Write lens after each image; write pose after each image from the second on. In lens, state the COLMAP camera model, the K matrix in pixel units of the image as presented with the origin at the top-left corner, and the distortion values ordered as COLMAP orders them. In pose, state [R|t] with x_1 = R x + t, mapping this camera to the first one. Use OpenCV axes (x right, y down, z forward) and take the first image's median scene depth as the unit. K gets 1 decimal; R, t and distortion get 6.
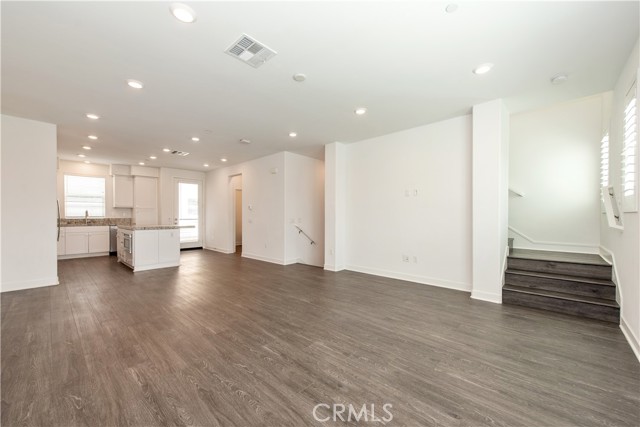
lens RADIAL K [[252.3, 0, 320.4], [0, 252.3, 217.1], [0, 0, 1]] dist [0.015010, -0.000705]
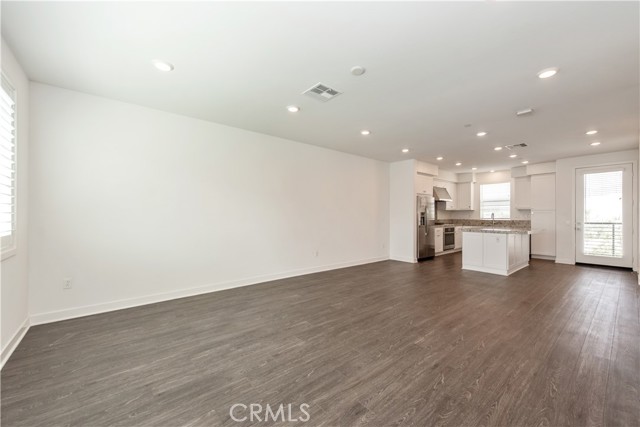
lens RADIAL K [[252.3, 0, 321.6], [0, 252.3, 213.5], [0, 0, 1]] dist [0.015010, -0.000705]
pose [[-0.131824, -0.008357, -0.991238, 0.334891], [-0.004510, 0.999959, -0.007831, -0.011810], [0.991263, 0.003438, -0.131856, 0.394425]]
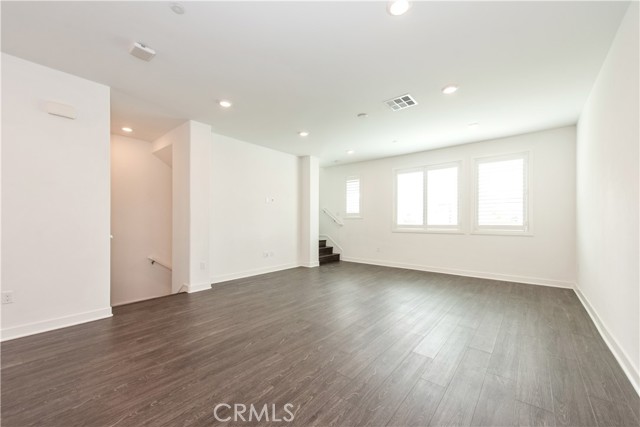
lens RADIAL K [[252.3, 0, 320.4], [0, 252.3, 222.3], [0, 0, 1]] dist [0.015010, -0.000705]
pose [[-0.060349, -0.002018, 0.998175, -0.555944], [0.003744, 0.999990, 0.002248, 0.005252], [-0.998170, 0.003873, -0.060341, 0.516550]]
